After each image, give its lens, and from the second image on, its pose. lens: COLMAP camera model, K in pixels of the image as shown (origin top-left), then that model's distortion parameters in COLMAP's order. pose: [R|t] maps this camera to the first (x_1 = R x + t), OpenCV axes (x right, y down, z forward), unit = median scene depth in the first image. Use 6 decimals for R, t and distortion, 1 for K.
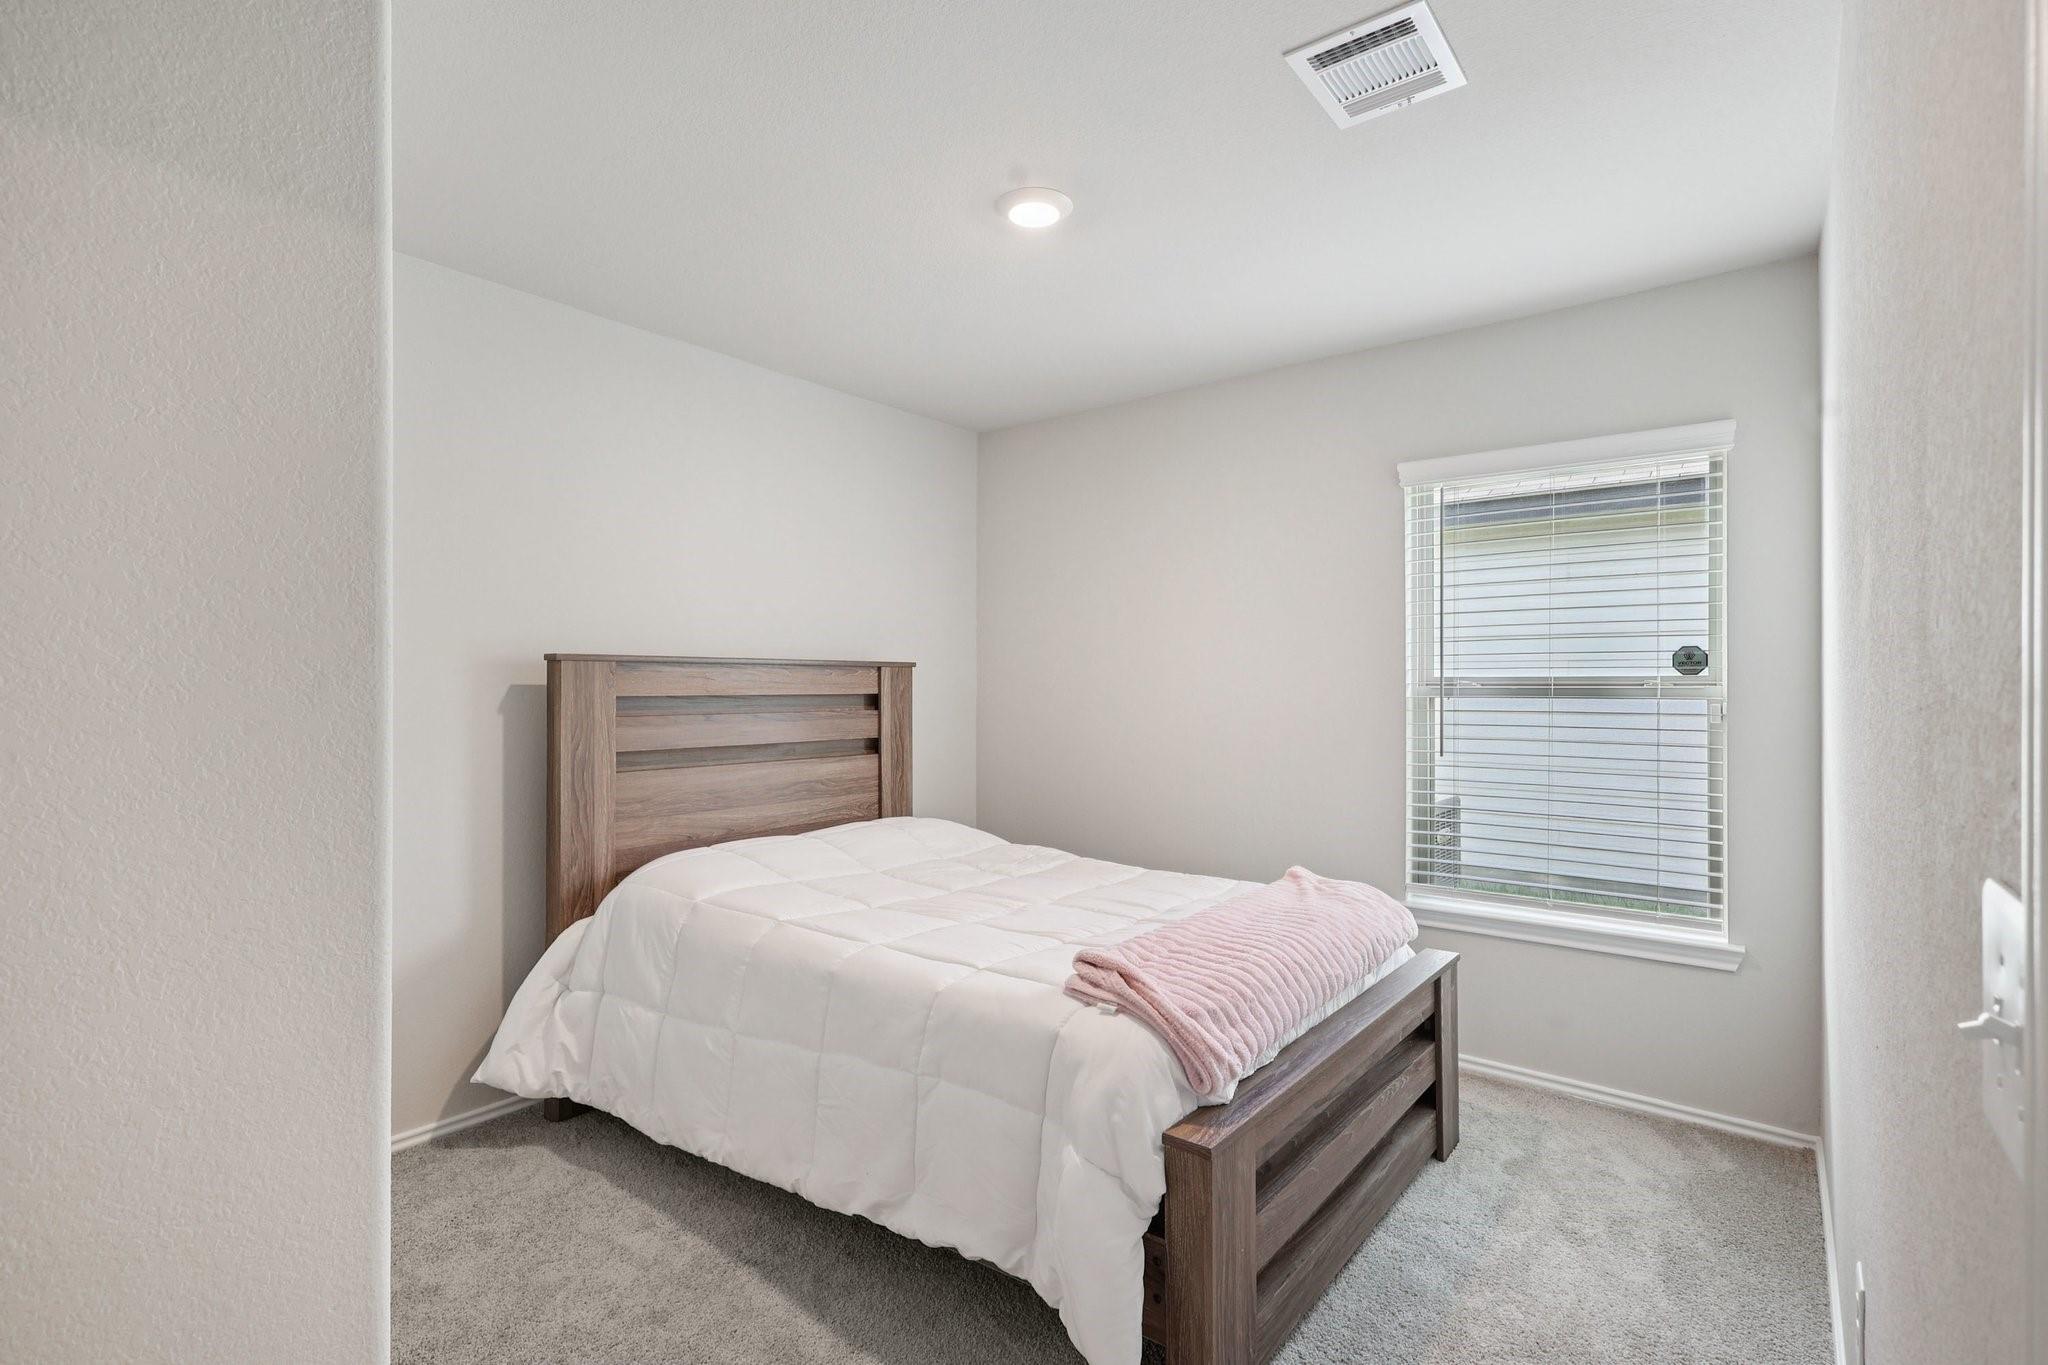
lens RADIAL K [[963.0, 0, 1022.0], [0, 963.0, 693.8], [0, 0, 1]] dist [-0.000449, 0.000120]
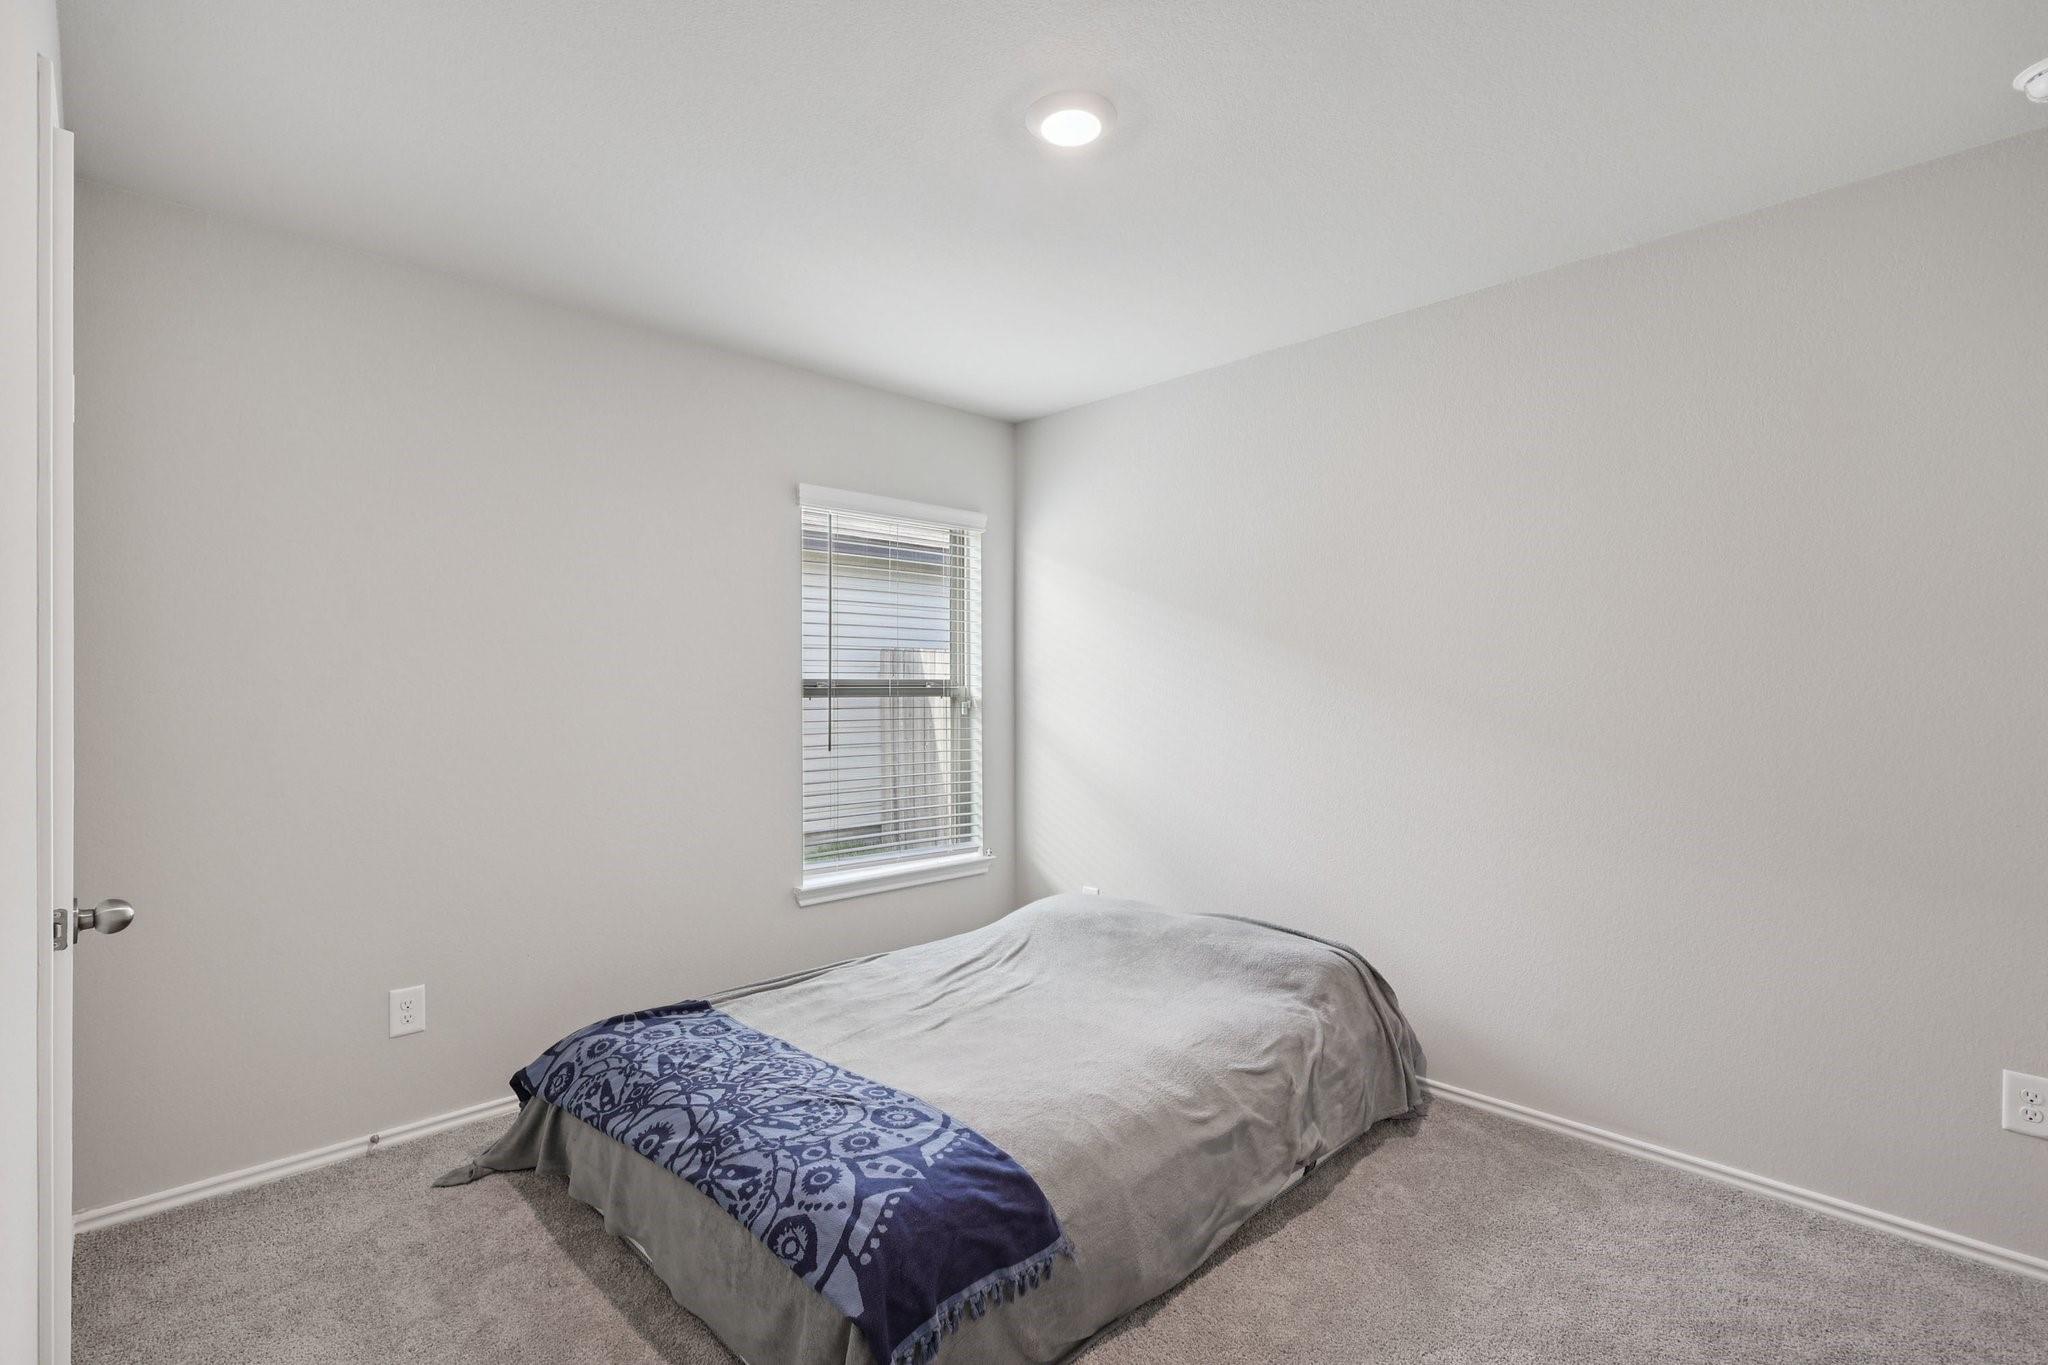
lens RADIAL K [[963.0, 0, 1022.0], [0, 963.0, 693.8], [0, 0, 1]] dist [-0.000449, 0.000120]
pose [[0.173917, -0.006843, 0.984736, -0.650882], [0.007427, 0.999957, 0.005637, -0.005916], [-0.984732, 0.006334, 0.173961, 0.585483]]
